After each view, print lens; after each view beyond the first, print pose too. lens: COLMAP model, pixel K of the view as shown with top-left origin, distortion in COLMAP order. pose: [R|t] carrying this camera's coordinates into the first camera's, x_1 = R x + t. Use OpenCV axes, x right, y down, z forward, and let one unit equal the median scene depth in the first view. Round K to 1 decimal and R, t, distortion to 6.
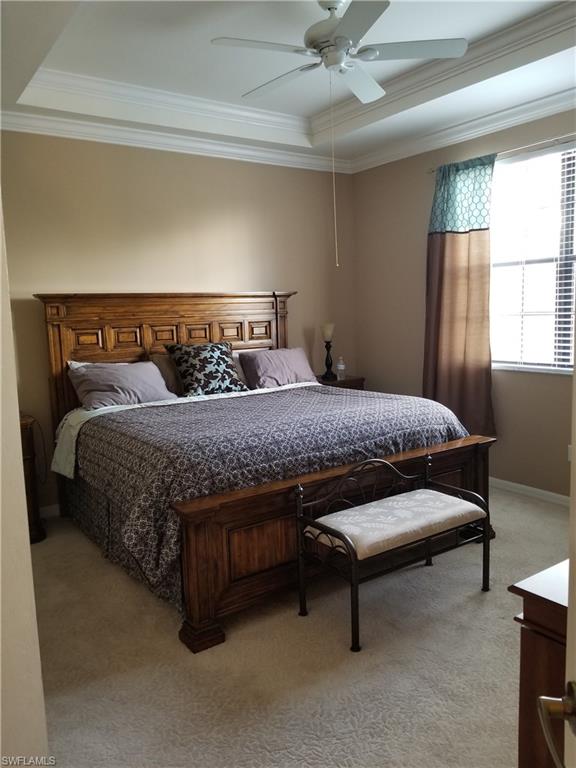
lens RADIAL K [[605.5, 0, 287.8], [0, 605.5, 382.8], [0, 0, 1]] dist [0.012273, -0.007798]
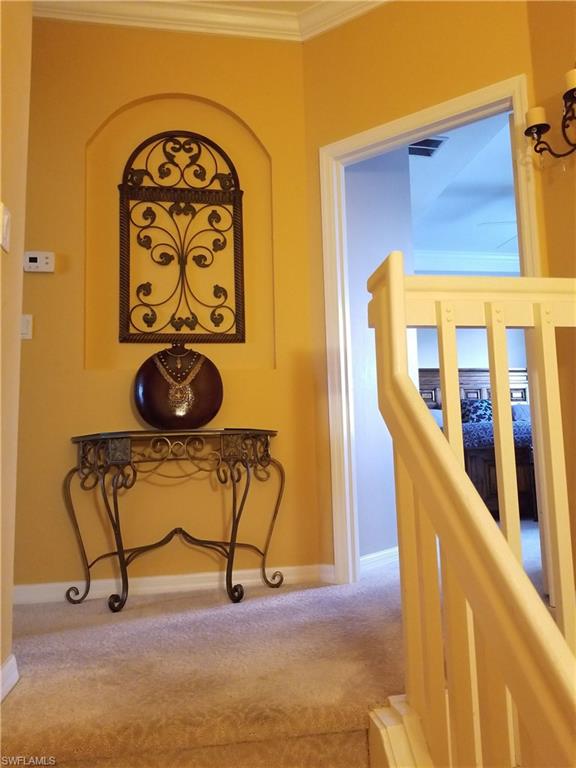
lens RADIAL K [[605.5, 0, 287.7], [0, 605.5, 384.5], [0, 0, 1]] dist [0.012273, -0.007798]
pose [[0.897643, -0.056617, -0.437071, 0.109569], [-0.046818, 0.973853, -0.222304, 0.270388], [0.438229, 0.220013, 0.871522, -0.573759]]
